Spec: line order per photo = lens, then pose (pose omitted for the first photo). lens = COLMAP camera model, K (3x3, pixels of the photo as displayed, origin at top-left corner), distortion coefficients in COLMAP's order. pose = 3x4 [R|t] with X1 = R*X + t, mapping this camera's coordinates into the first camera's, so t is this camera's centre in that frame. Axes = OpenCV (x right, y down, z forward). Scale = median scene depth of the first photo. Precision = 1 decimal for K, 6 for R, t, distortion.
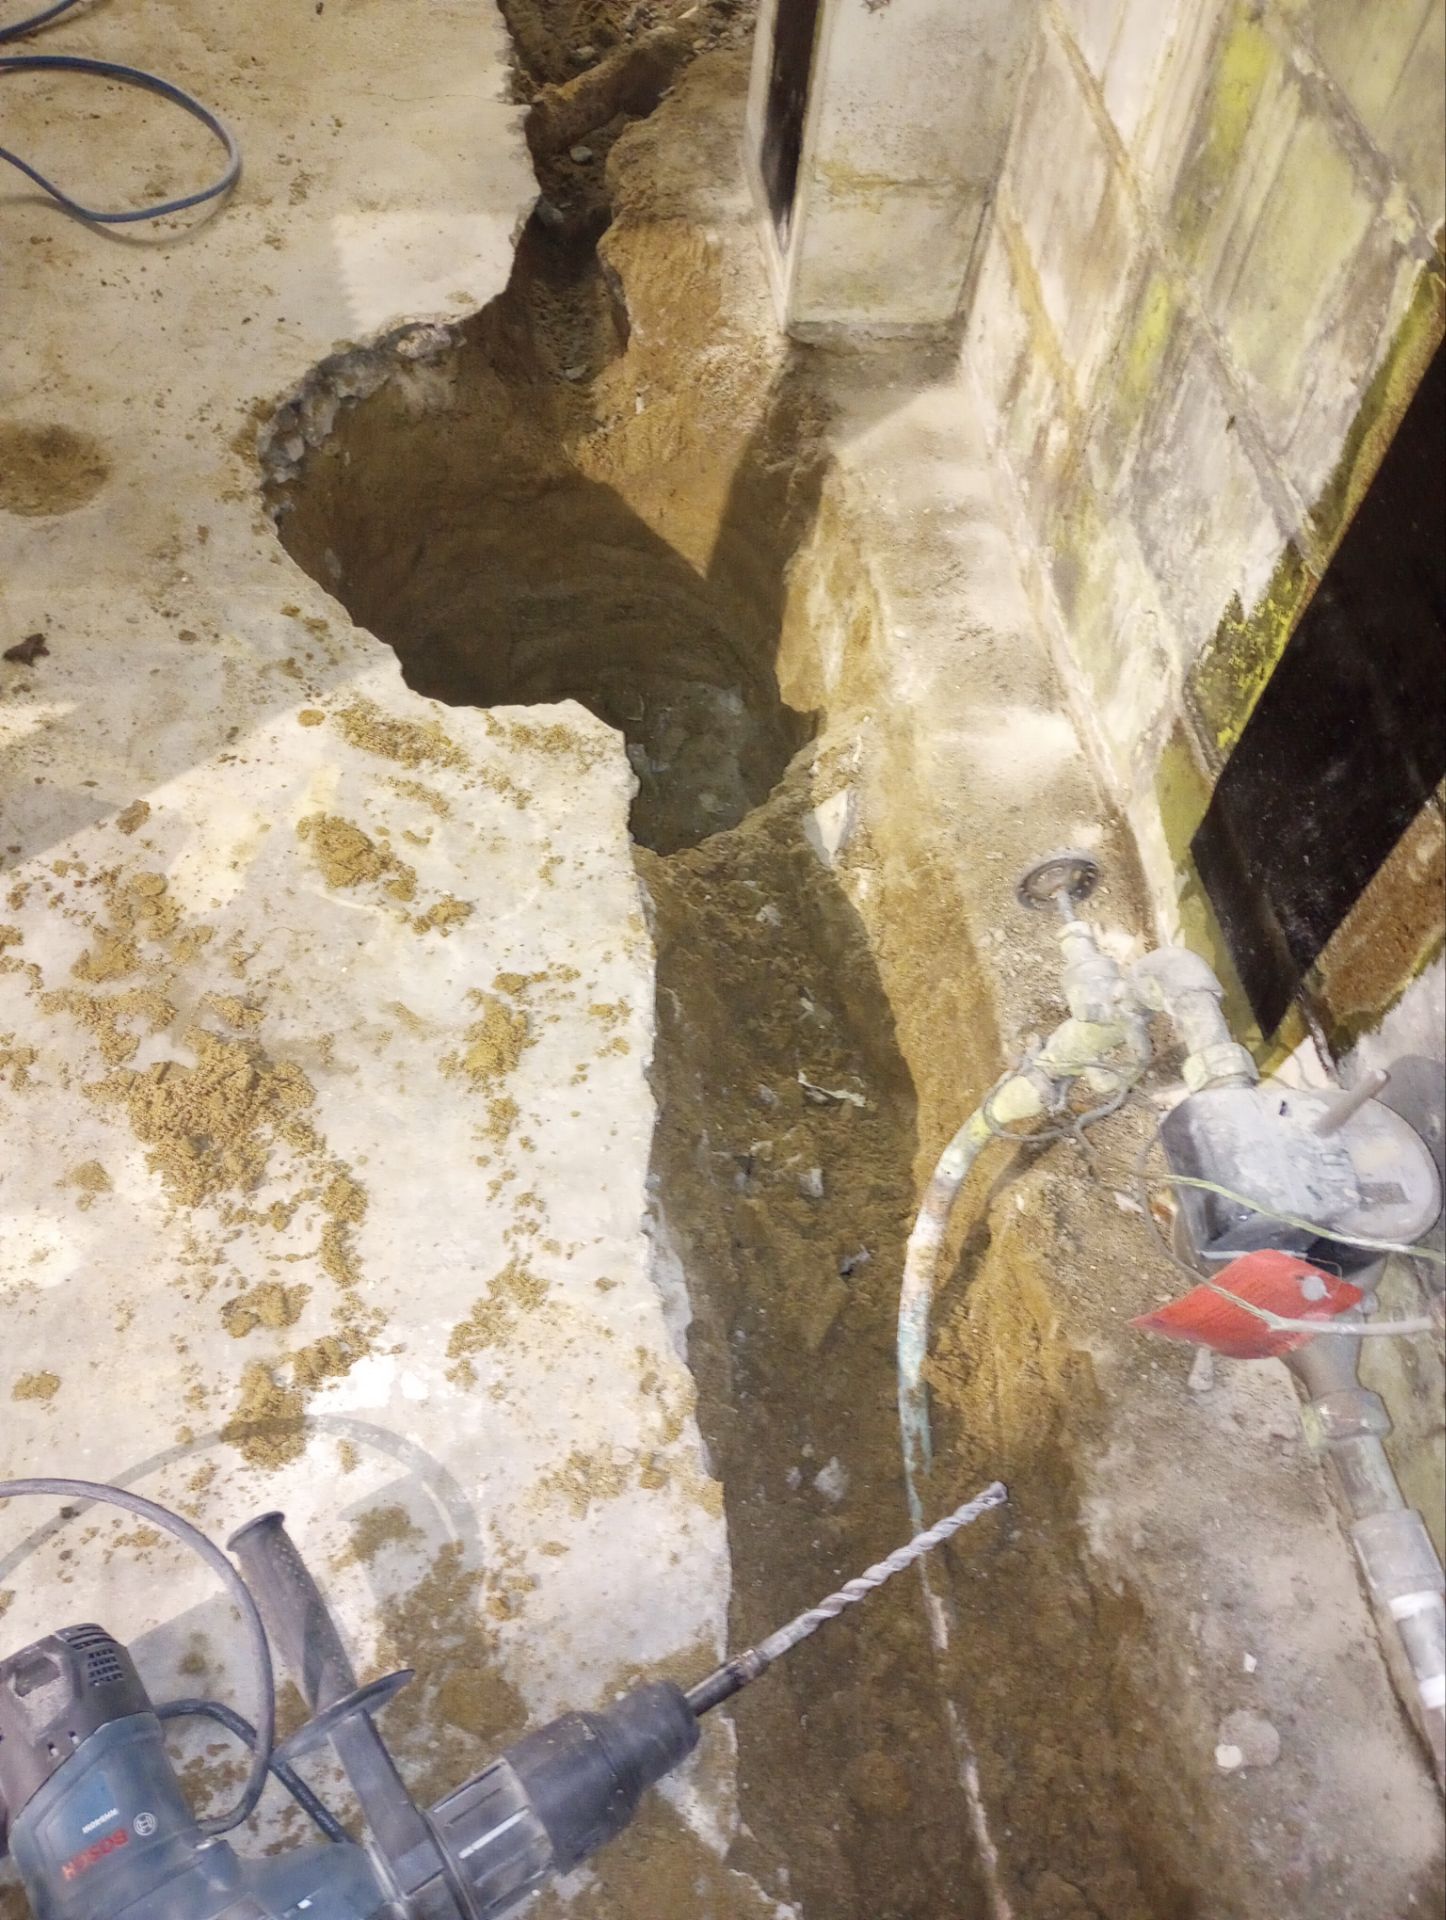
lens RADIAL K [[1550.3, 0, 723.0], [0, 1550.3, 960.0], [0, 0, 1]] dist [0.073060, -0.102941]
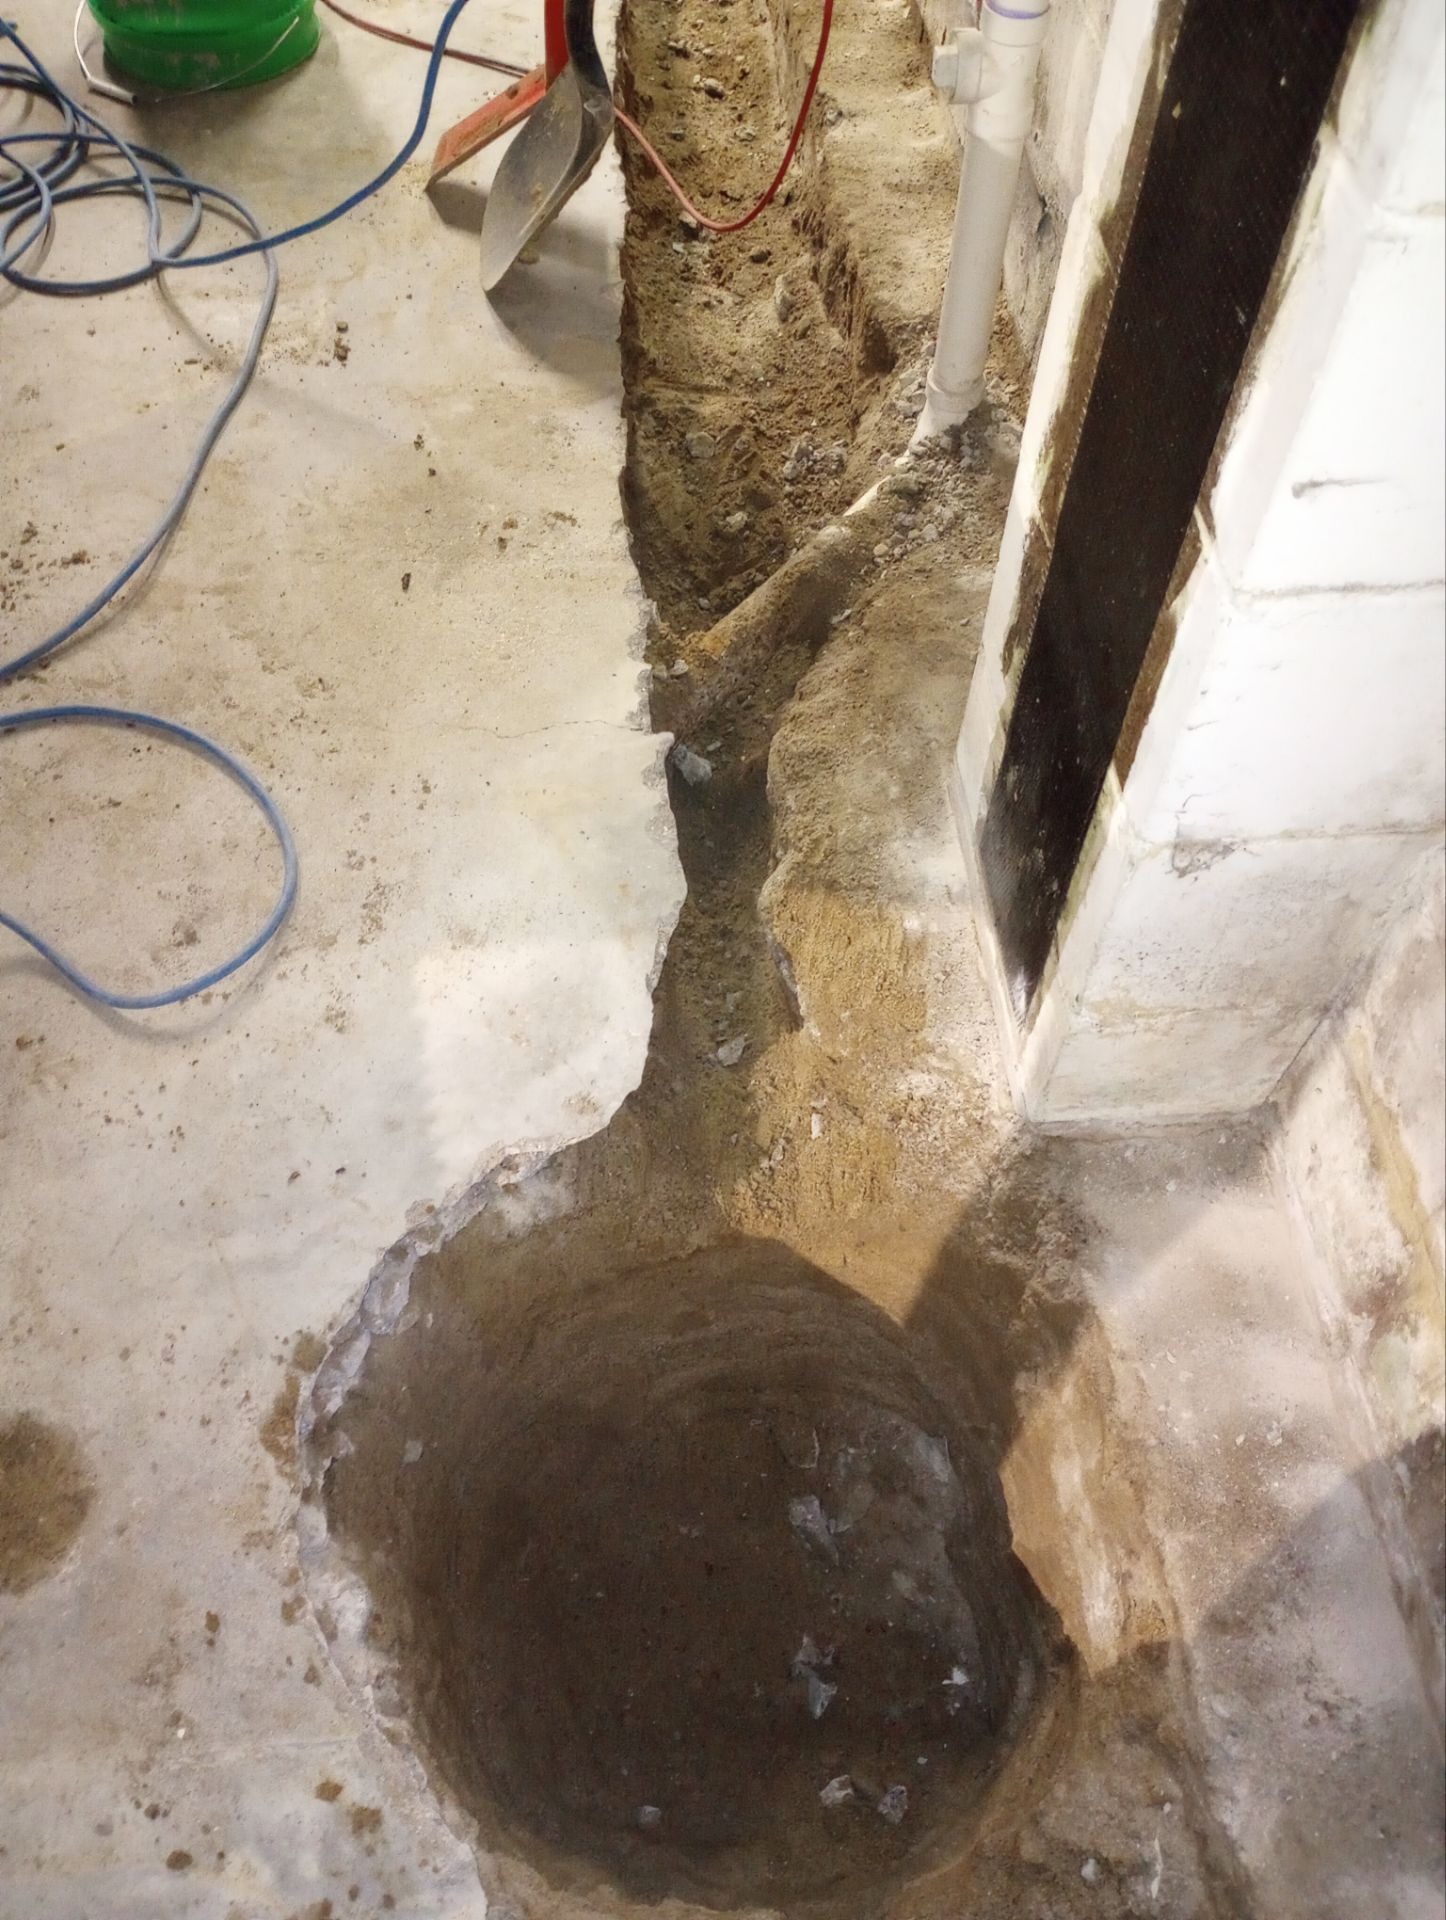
lens RADIAL K [[1550.3, 0, 723.0], [0, 1550.3, 960.0], [0, 0, 1]] dist [0.073060, -0.102941]
pose [[0.996350, -0.005021, -0.085209, -0.034928], [0.004319, 0.999955, -0.008423, -0.447928], [0.085248, 0.008025, 0.996327, 0.253691]]
